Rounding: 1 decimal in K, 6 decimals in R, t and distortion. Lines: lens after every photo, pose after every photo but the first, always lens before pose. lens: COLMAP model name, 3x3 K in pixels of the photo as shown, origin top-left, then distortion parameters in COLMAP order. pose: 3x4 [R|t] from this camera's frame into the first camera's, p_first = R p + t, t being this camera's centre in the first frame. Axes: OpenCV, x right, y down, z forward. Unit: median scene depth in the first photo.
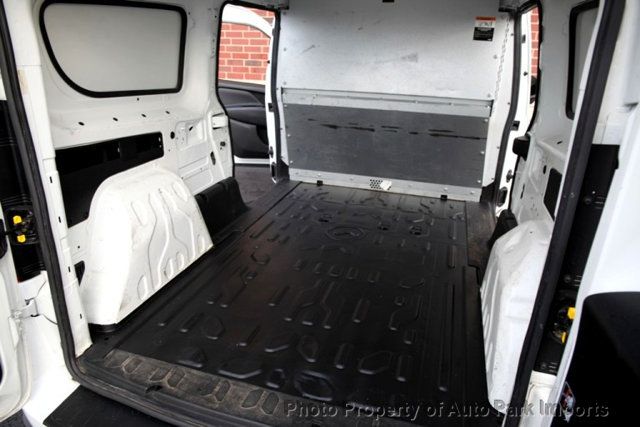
lens RADIAL K [[433.7, 0, 320.0], [0, 433.7, 213.5], [0, 0, 1]] dist [-0.100023, 0.088496]
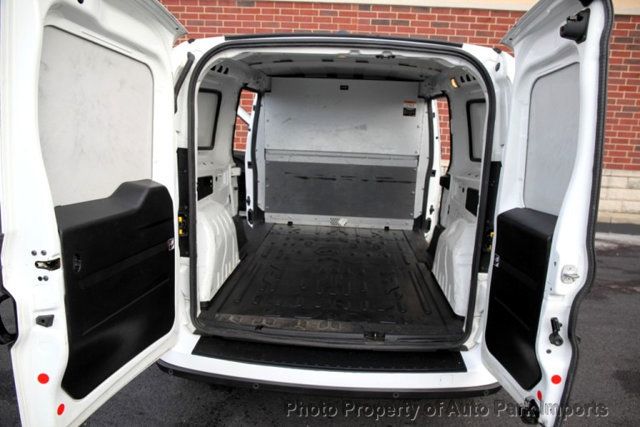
lens RADIAL K [[446.2, 0, 320.0], [0, 446.2, 213.5], [0, 0, 1]] dist [-0.068341, 0.000031]
pose [[0.973731, -0.035273, 0.224952, -0.247524], [0.070633, 0.985986, -0.151139, 0.123628], [-0.216469, 0.163058, 0.962576, -0.325926]]
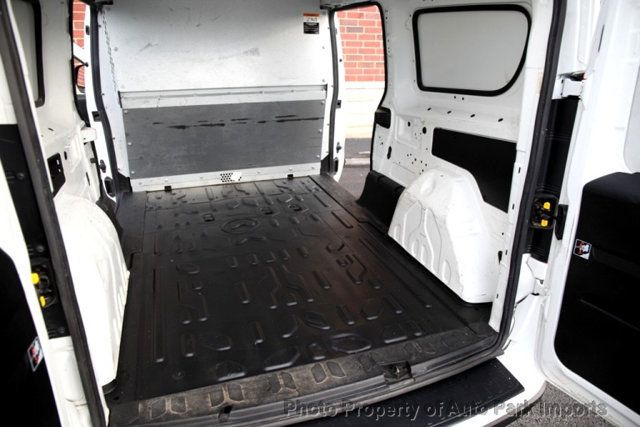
lens RADIAL K [[433.7, 0, 320.0], [0, 433.7, 213.5], [0, 0, 1]] dist [-0.100023, 0.088496]
pose [[0.814314, -0.235057, 0.530698, -0.289897], [0.228008, 0.970372, 0.079937, -0.018799], [-0.533765, 0.055910, 0.843783, 0.030546]]
